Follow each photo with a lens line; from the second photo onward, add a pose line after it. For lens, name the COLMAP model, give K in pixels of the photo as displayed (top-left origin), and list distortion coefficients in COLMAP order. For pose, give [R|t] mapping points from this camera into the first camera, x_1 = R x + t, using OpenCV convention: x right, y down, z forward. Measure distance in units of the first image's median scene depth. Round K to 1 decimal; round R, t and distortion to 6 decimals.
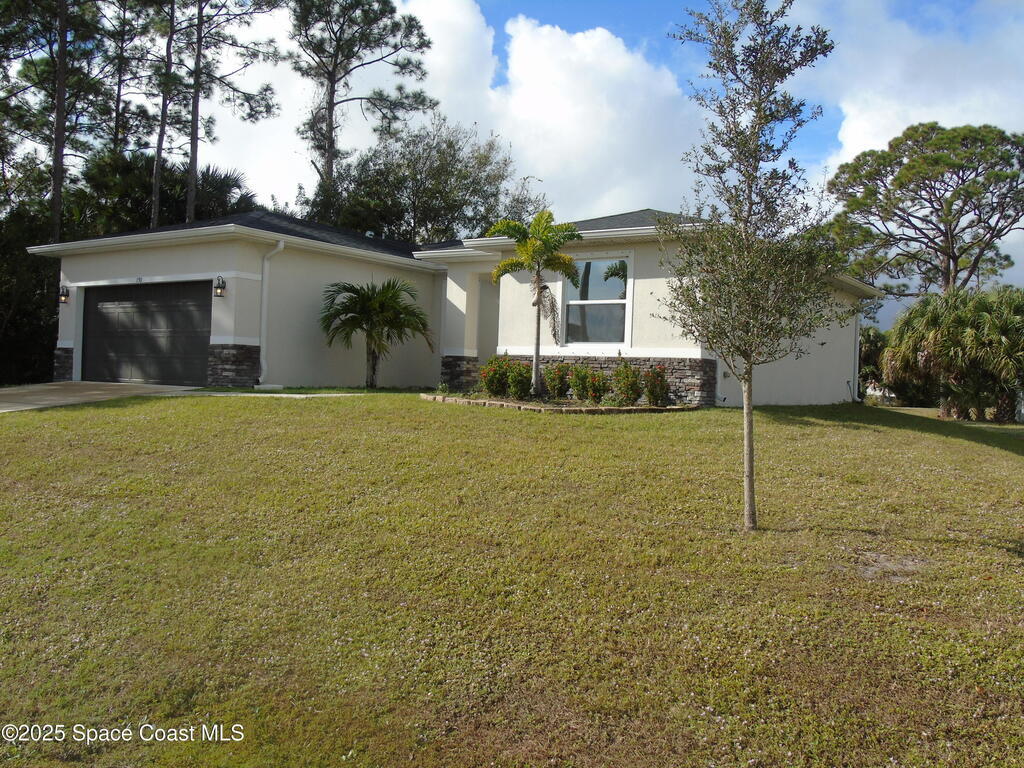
lens RADIAL K [[908.4, 0, 512.0], [0, 908.4, 384.0], [0, 0, 1]] dist [-0.029535, 0.002536]
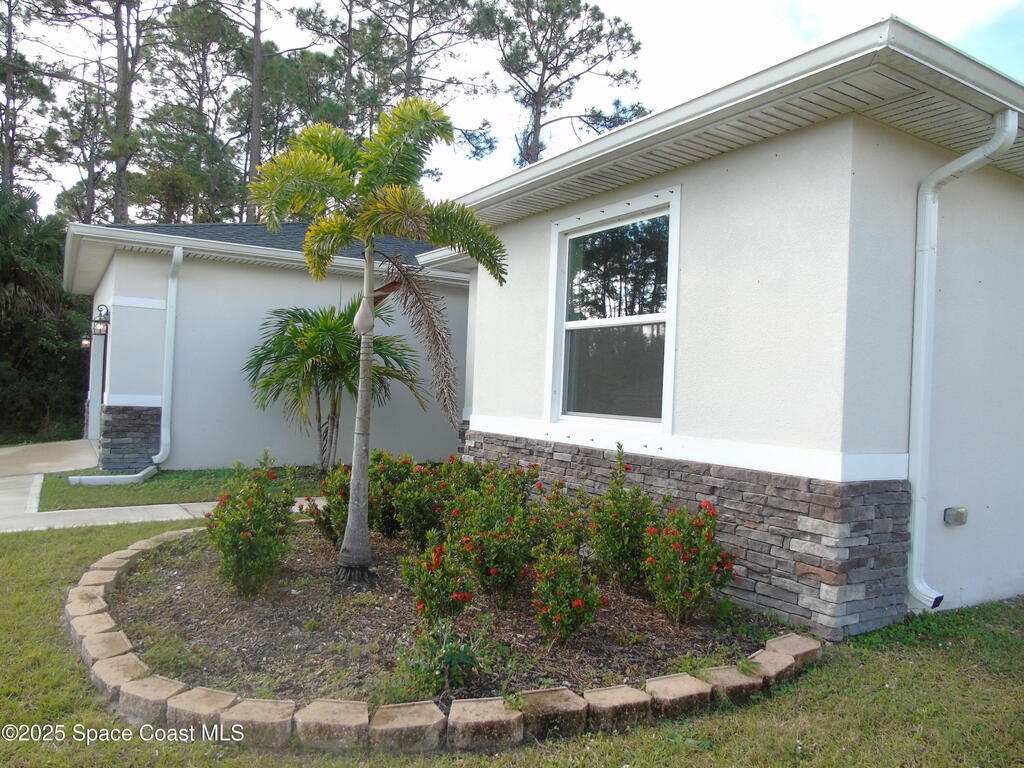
lens RADIAL K [[749.3, 0, 509.6], [0, 749.3, 381.4], [0, 0, 1]] dist [-0.039489, 0.005945]
pose [[0.915549, -0.004767, -0.402177, 0.087006], [-0.007502, 0.999553, -0.028926, -0.023399], [0.402136, 0.029501, 0.915105, 0.299297]]
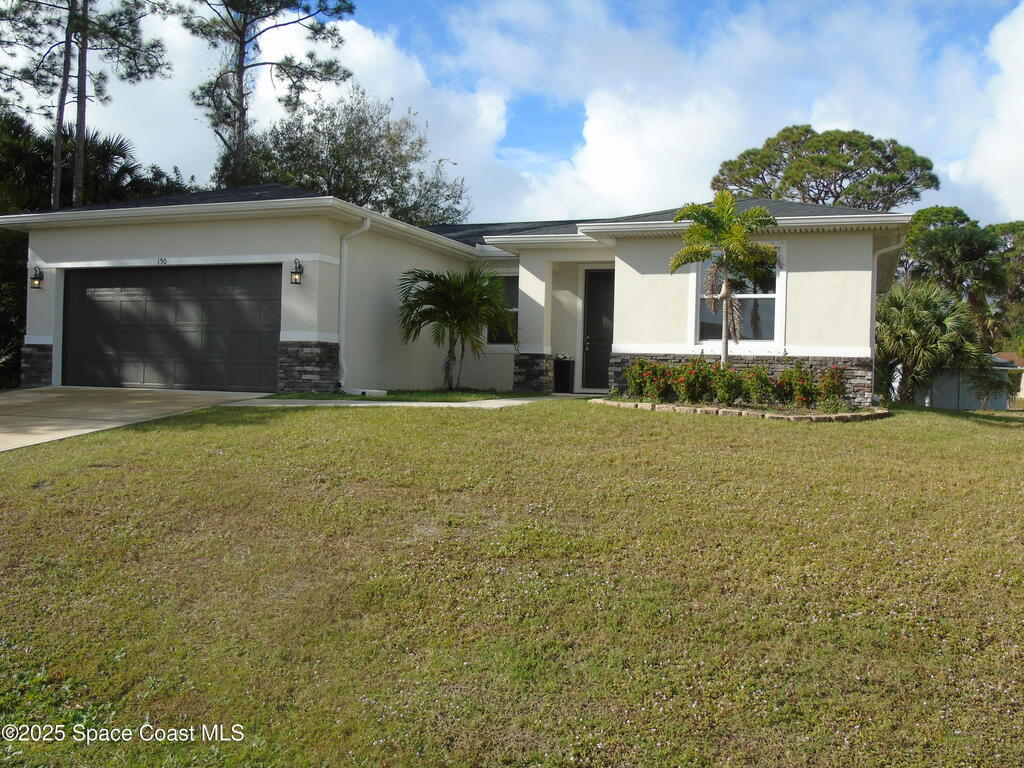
lens RADIAL K [[908.4, 0, 512.0], [0, 908.4, 384.0], [0, 0, 1]] dist [-0.029535, 0.002536]
pose [[0.971921, -0.011213, 0.235040, -0.158771], [0.008413, 0.999881, 0.012912, -0.006778], [-0.235157, -0.010572, 0.971900, 0.071896]]
